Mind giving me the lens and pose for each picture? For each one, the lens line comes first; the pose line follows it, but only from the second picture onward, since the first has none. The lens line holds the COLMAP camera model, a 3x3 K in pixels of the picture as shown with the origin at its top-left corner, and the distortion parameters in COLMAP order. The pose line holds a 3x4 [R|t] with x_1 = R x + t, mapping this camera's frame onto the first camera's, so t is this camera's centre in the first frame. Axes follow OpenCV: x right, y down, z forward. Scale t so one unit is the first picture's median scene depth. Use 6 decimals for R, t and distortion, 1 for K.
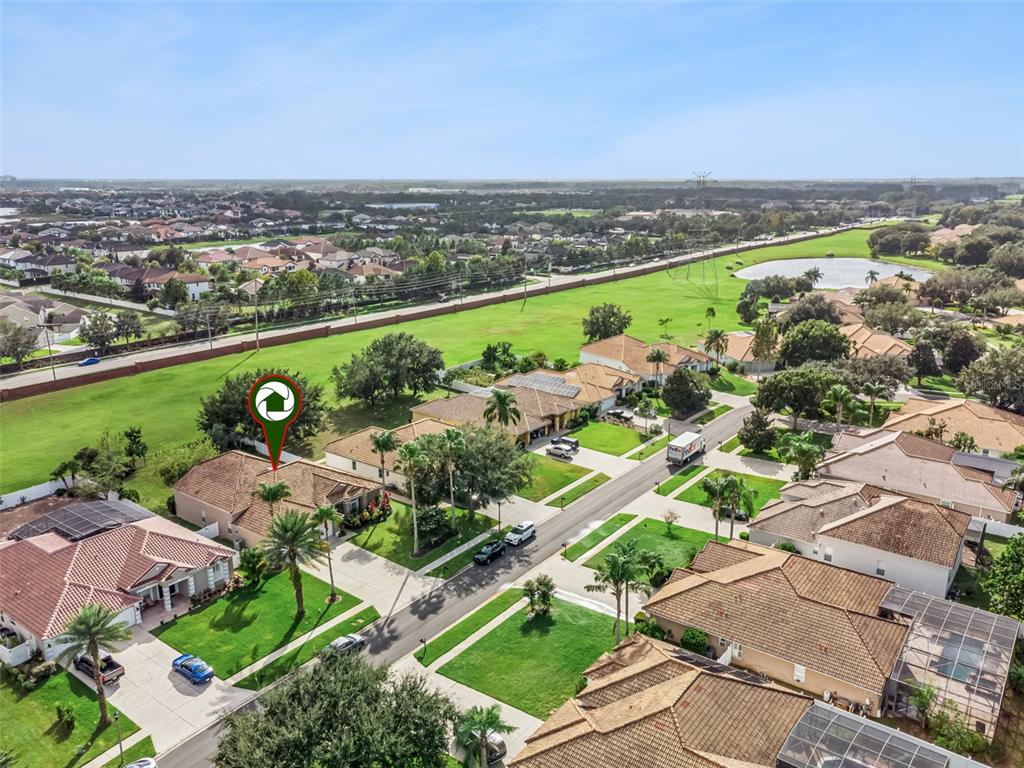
lens RADIAL K [[776.6, 0, 512.0], [0, 776.6, 384.0], [0, 0, 1]] dist [-0.004747, -0.002319]
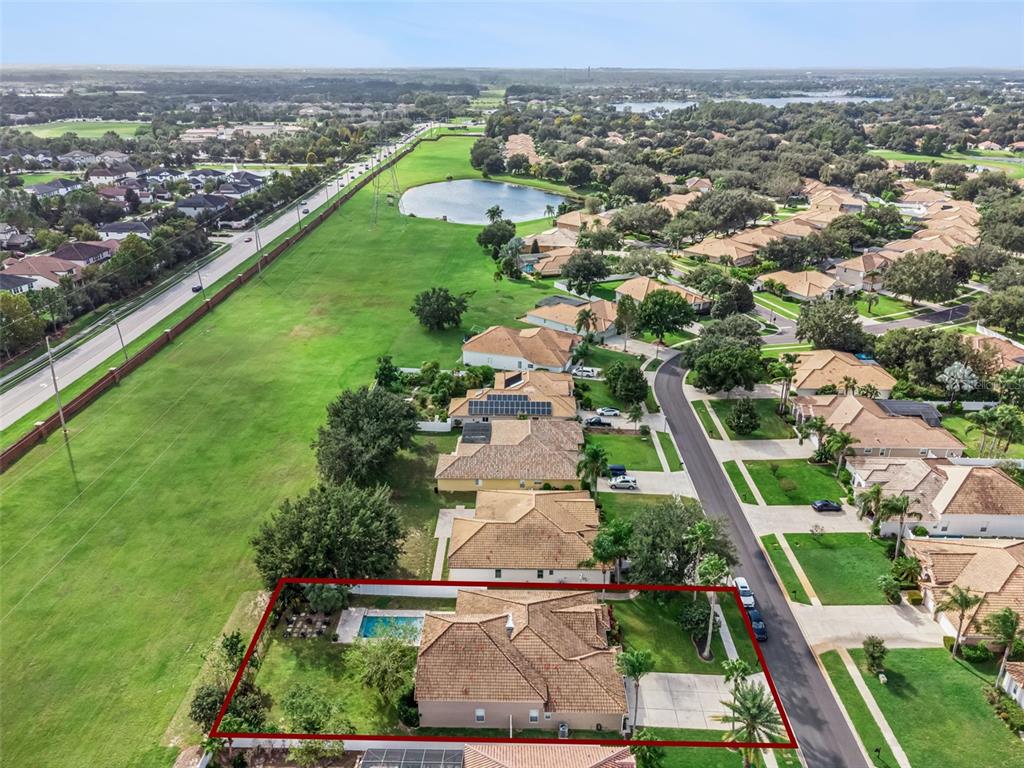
lens RADIAL K [[776.6, 0, 512.0], [0, 776.6, 384.0], [0, 0, 1]] dist [-0.004747, -0.002319]
pose [[0.806509, -0.209667, 0.552796, -0.202602], [0.136321, 0.975759, 0.171202, -0.079481], [-0.575291, -0.062719, 0.815541, 0.100202]]
